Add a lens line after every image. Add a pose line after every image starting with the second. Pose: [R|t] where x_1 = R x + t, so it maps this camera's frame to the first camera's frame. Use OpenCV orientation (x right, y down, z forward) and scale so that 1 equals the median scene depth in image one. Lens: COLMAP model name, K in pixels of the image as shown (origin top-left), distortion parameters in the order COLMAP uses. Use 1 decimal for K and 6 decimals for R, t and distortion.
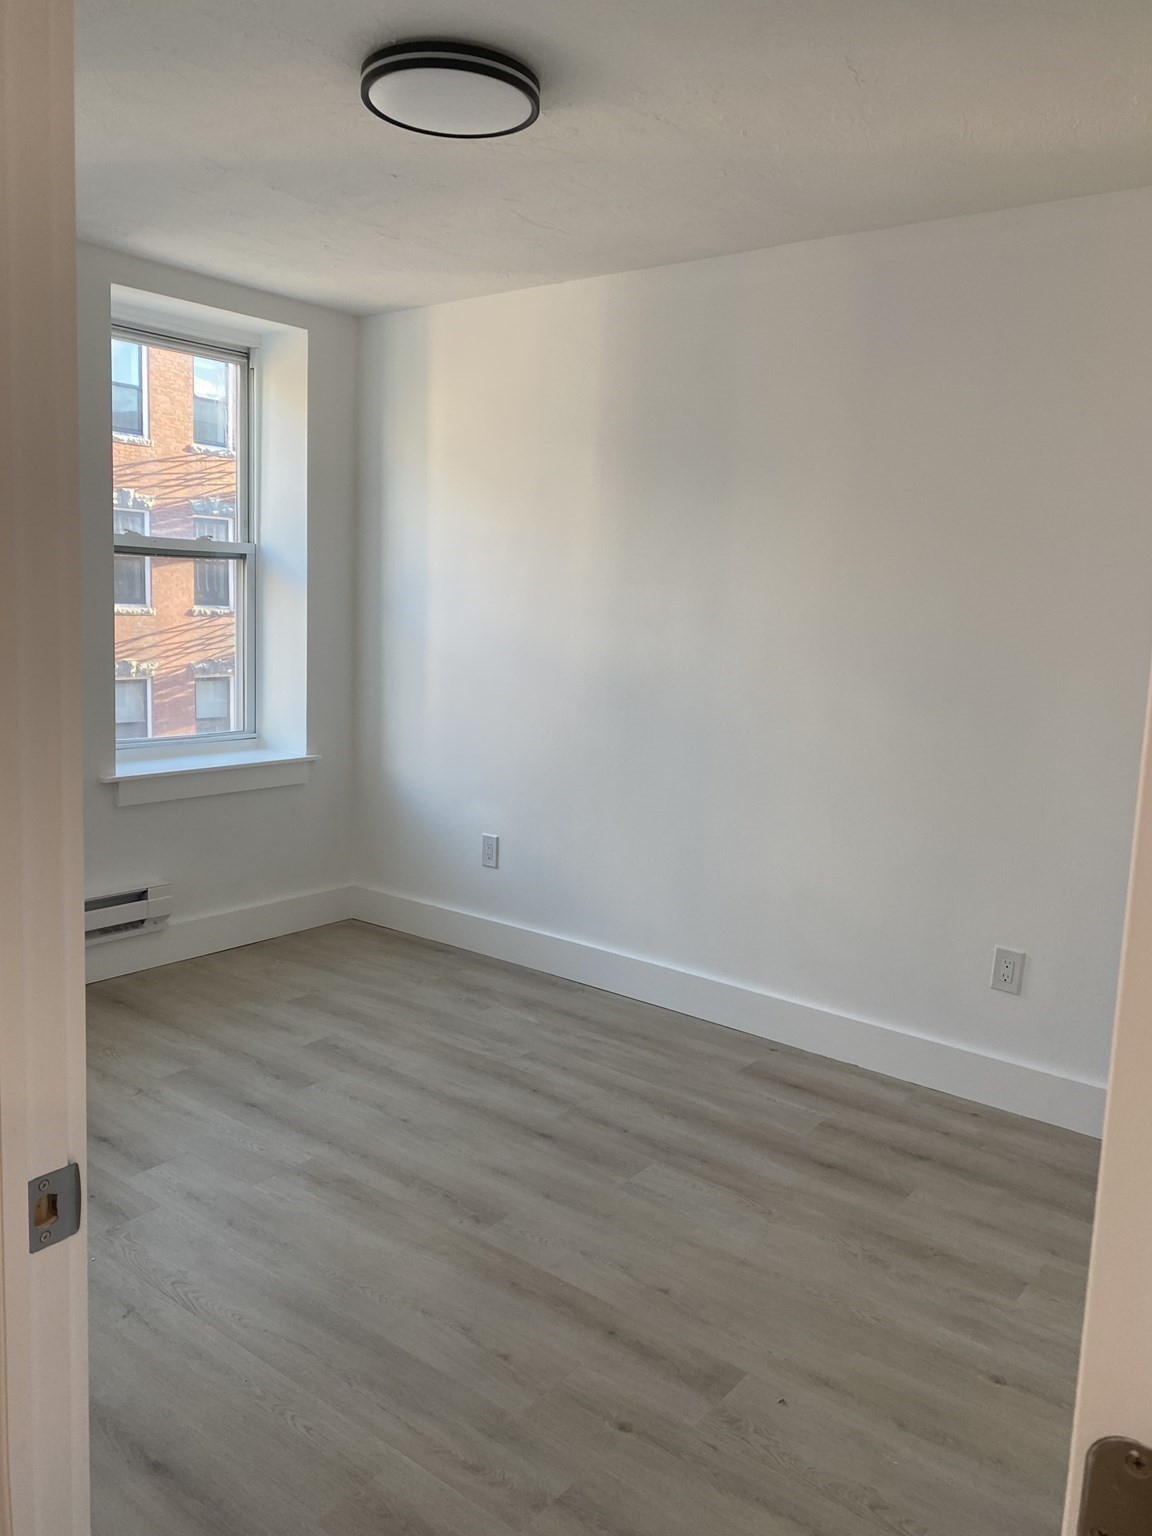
lens RADIAL K [[1161.6, 0, 574.8], [0, 1161.6, 764.2], [0, 0, 1]] dist [0.003280, 0.001930]
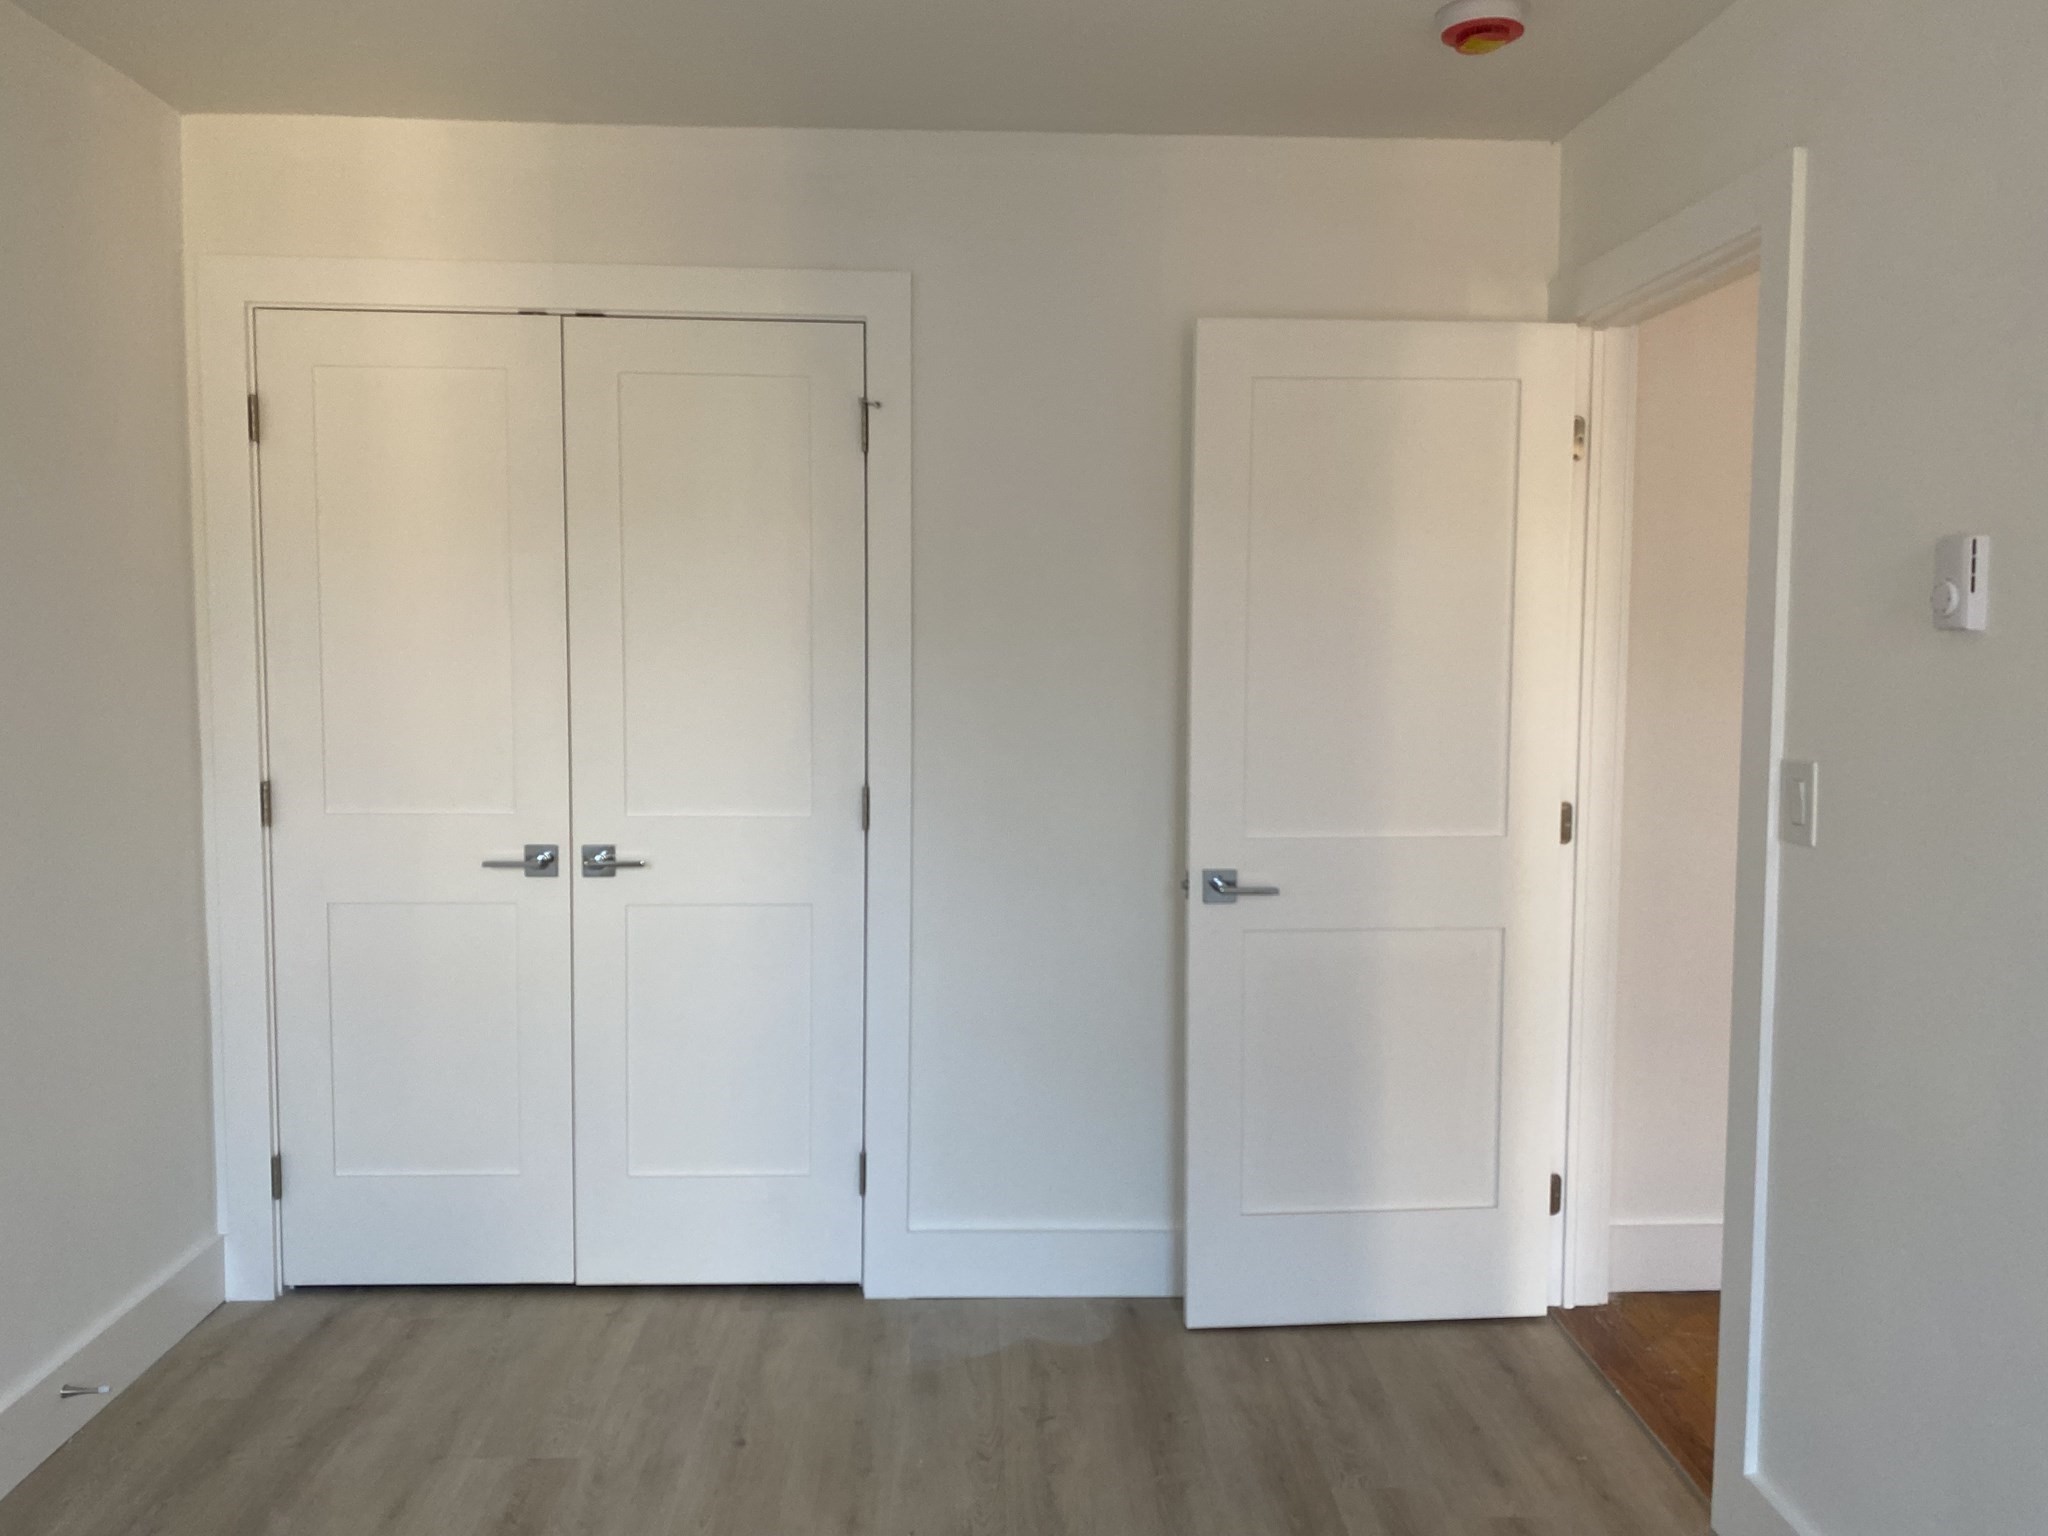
lens RADIAL K [[1548.8, 0, 1022.1], [0, 1548.8, 779.2], [0, 0, 1]] dist [0.003280, 0.001930]
pose [[-0.665371, -0.087636, 0.741351, -0.646879], [0.076818, 0.979776, 0.184765, -0.205338], [-0.742550, 0.179886, -0.645183, 1.479781]]
